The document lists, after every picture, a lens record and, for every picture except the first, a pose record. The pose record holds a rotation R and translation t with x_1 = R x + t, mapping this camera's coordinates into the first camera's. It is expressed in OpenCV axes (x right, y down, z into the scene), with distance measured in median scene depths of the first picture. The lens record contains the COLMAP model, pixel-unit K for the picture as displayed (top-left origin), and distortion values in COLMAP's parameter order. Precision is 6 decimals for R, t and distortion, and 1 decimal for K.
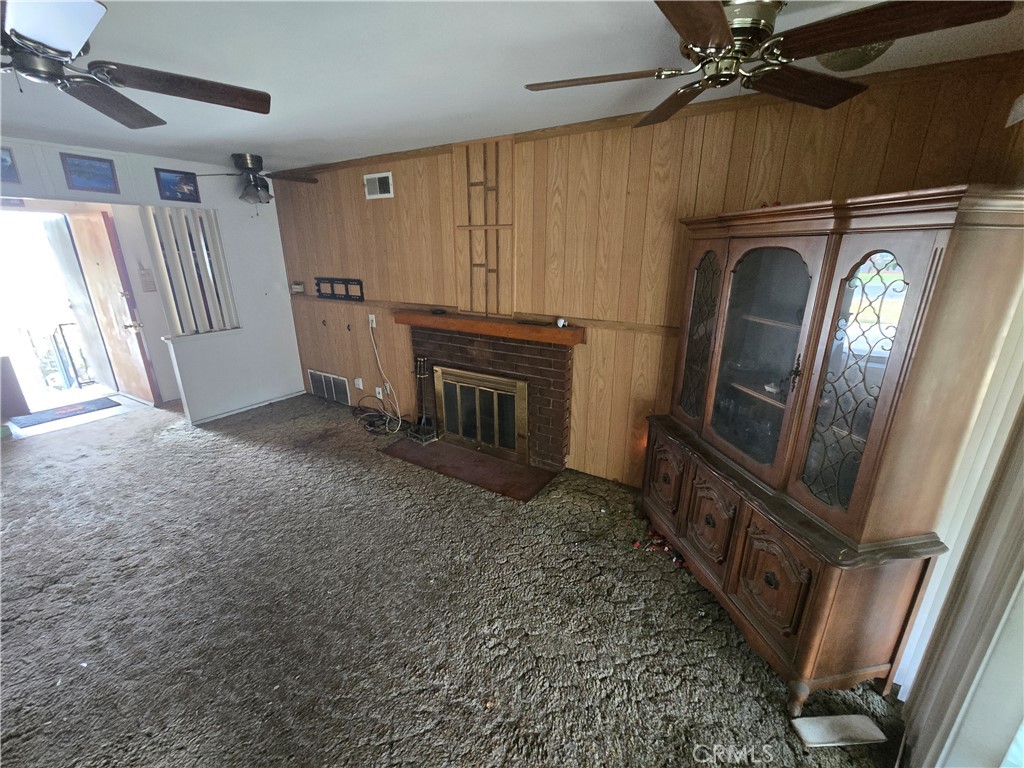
lens RADIAL K [[422.0, 0, 508.7], [0, 422.0, 384.6], [0, 0, 1]] dist [-0.002628, 0.001792]
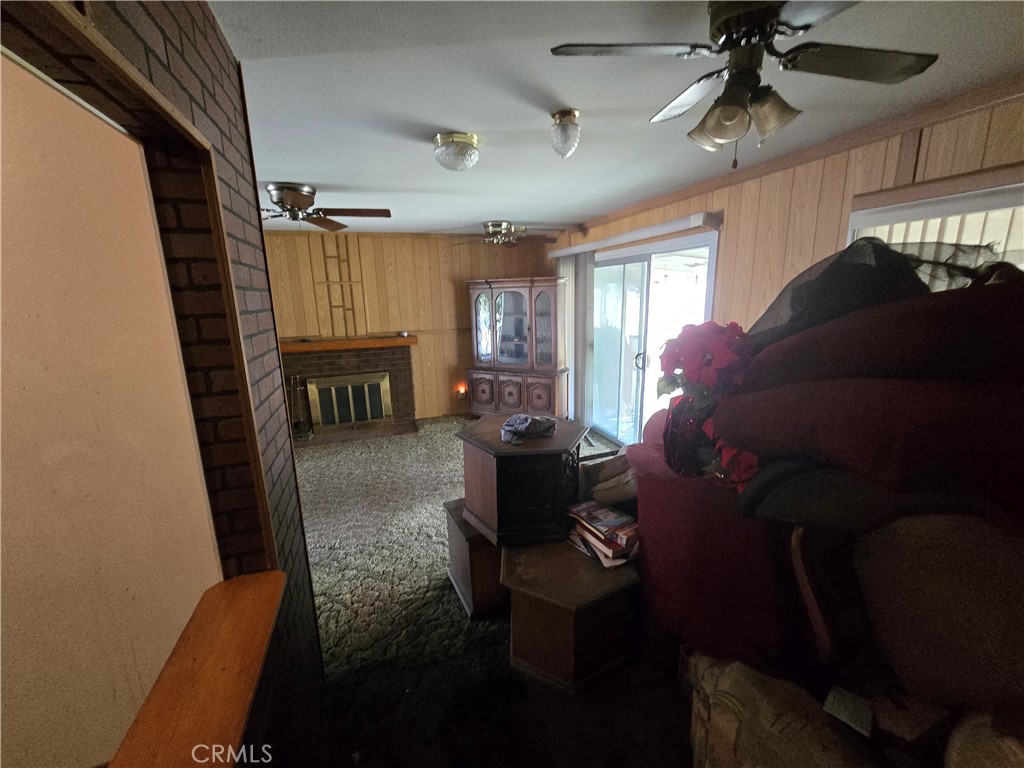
lens RADIAL K [[422.0, 0, 517.5], [0, 422.0, 383.3], [0, 0, 1]] dist [-0.002628, 0.001792]
pose [[0.621911, -0.177234, 0.762768, -0.938448], [0.263054, 0.964732, 0.009684, 0.158076], [-0.737584, 0.194627, 0.646600, -0.463805]]
